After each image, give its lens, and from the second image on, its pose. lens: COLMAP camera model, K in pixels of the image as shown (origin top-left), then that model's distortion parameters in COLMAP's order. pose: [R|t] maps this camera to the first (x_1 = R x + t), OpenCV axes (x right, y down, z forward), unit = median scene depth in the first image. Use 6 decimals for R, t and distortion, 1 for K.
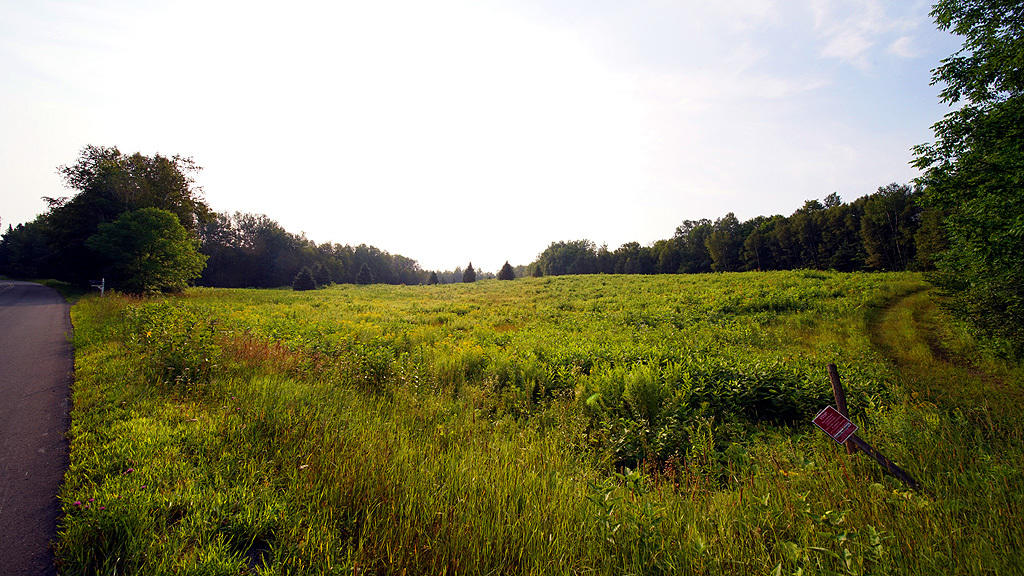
lens RADIAL K [[350.5, 0, 512.0], [0, 350.5, 290.5], [0, 0, 1]] dist [-0.007233, -0.000282]
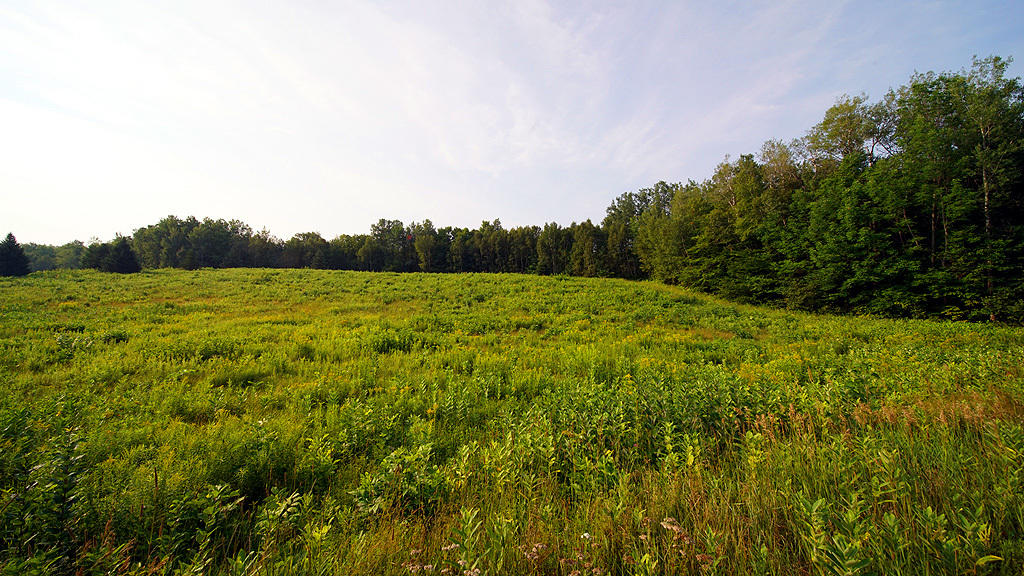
lens RADIAL K [[355.8, 0, 506.4], [0, 355.8, 285.1], [0, 0, 1]] dist [-0.000434, -0.001569]
pose [[0.502898, -0.002003, 0.864343, -0.254274], [0.005159, 0.999986, -0.000684, -0.006840], [-0.864330, 0.004803, 0.502902, 0.202439]]
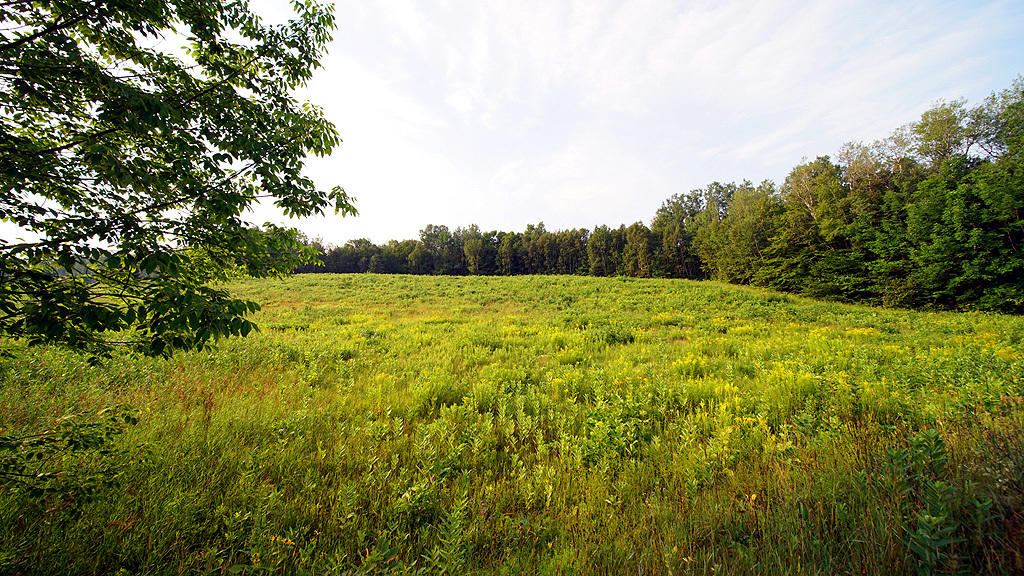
lens RADIAL K [[355.8, 0, 507.7], [0, 355.8, 287.3], [0, 0, 1]] dist [-0.000434, -0.001569]
pose [[0.545254, -0.010687, 0.838203, -0.326222], [0.018204, 0.999834, 0.000906, -0.009435], [-0.838073, 0.014765, 0.545358, 0.263721]]
